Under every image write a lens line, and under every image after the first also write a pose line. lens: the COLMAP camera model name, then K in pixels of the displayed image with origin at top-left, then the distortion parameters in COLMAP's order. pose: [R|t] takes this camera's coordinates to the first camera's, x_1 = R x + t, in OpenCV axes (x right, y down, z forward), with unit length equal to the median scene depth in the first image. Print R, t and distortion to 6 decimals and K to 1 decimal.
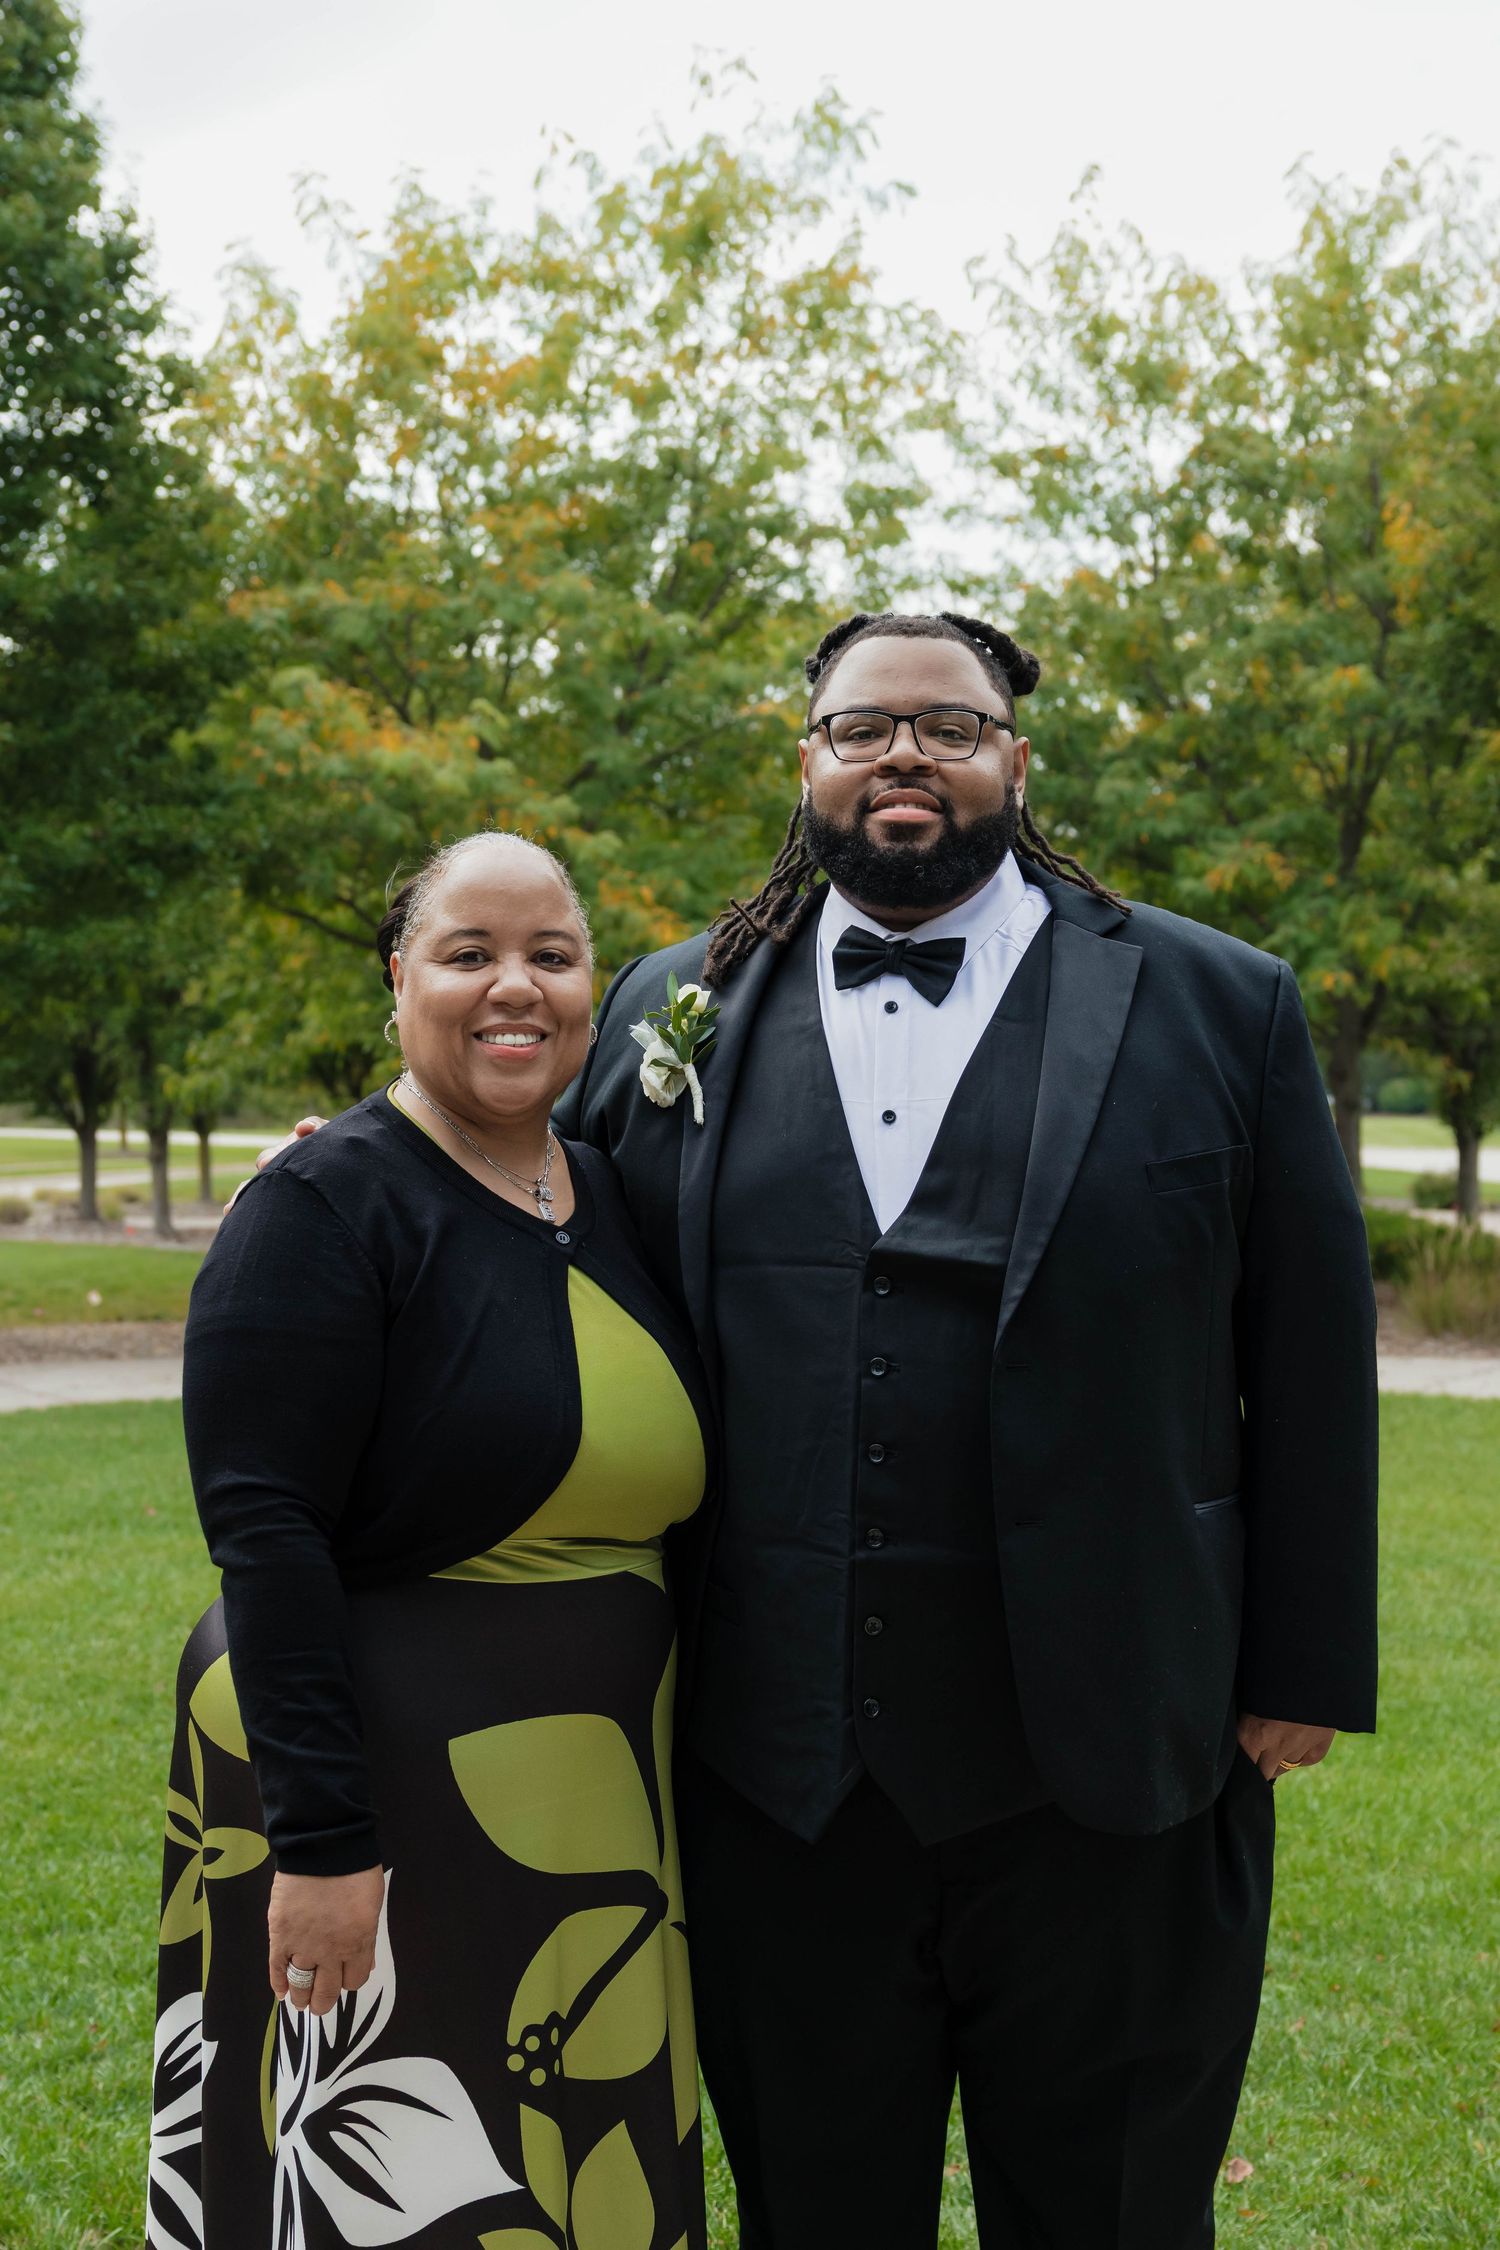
lens RADIAL K [[3079.8, 0, 750.0], [0, 3079.8, 1125.0], [0, 0, 1]] dist [0.004895, 0.040460]
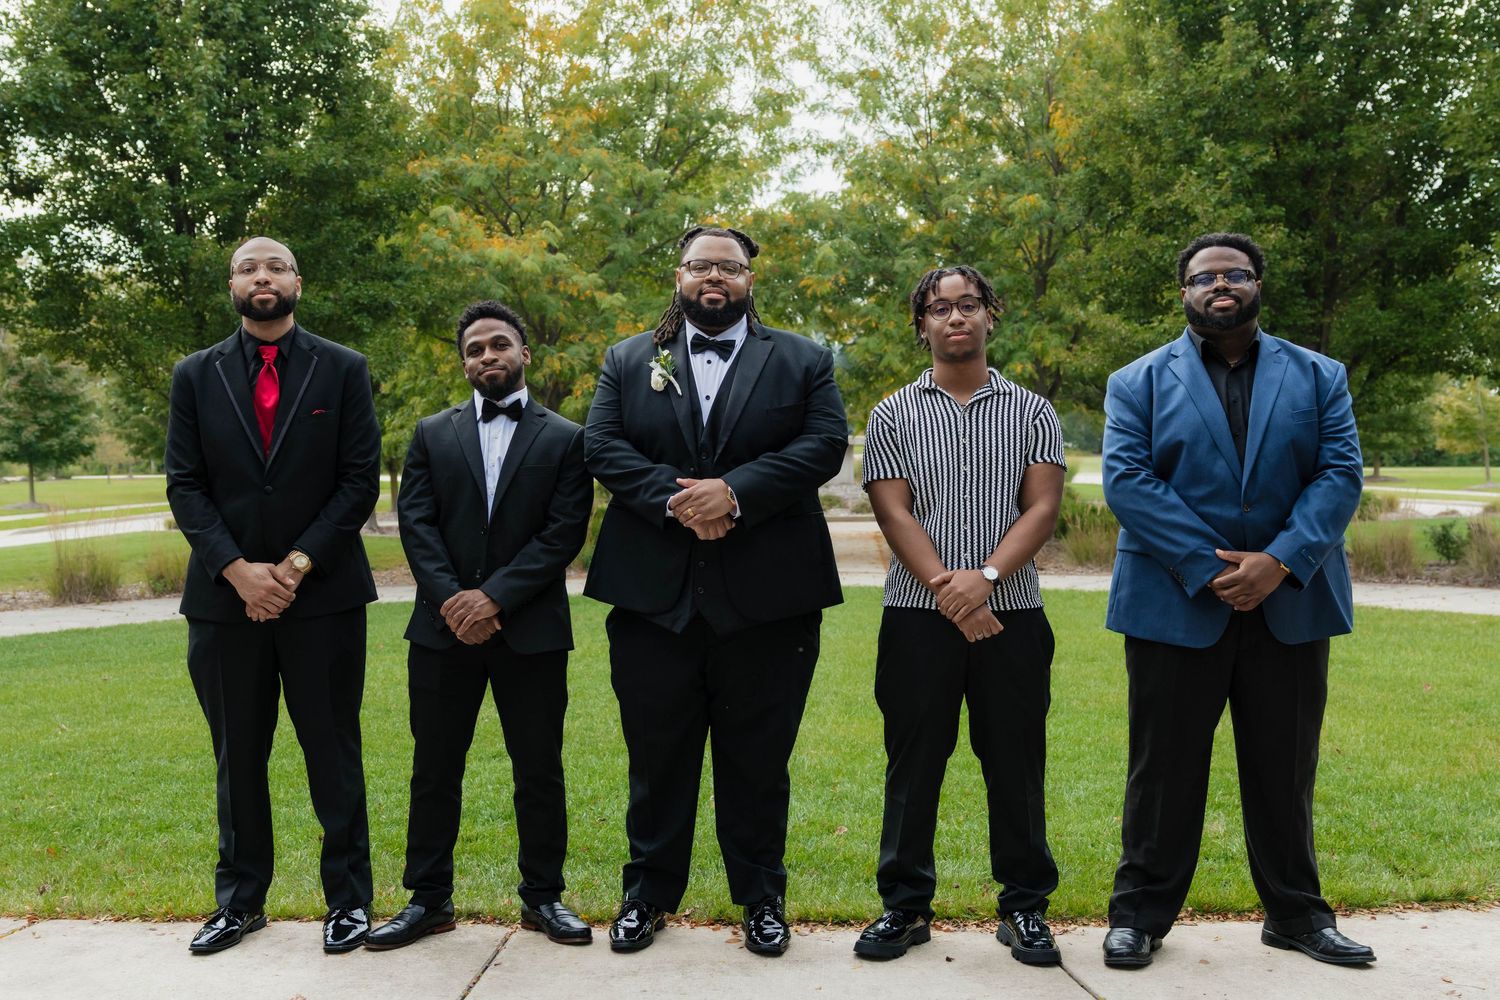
lens RADIAL K [[1907.5, 0, 750.0], [0, 1907.5, 500.0], [0, 0, 1]] dist [0.016299, 0.055674]
pose [[0.999823, -0.014940, 0.011459, 0.013028], [0.014751, 0.999756, 0.016413, 0.008015], [-0.011701, -0.016241, 0.999800, -0.102286]]
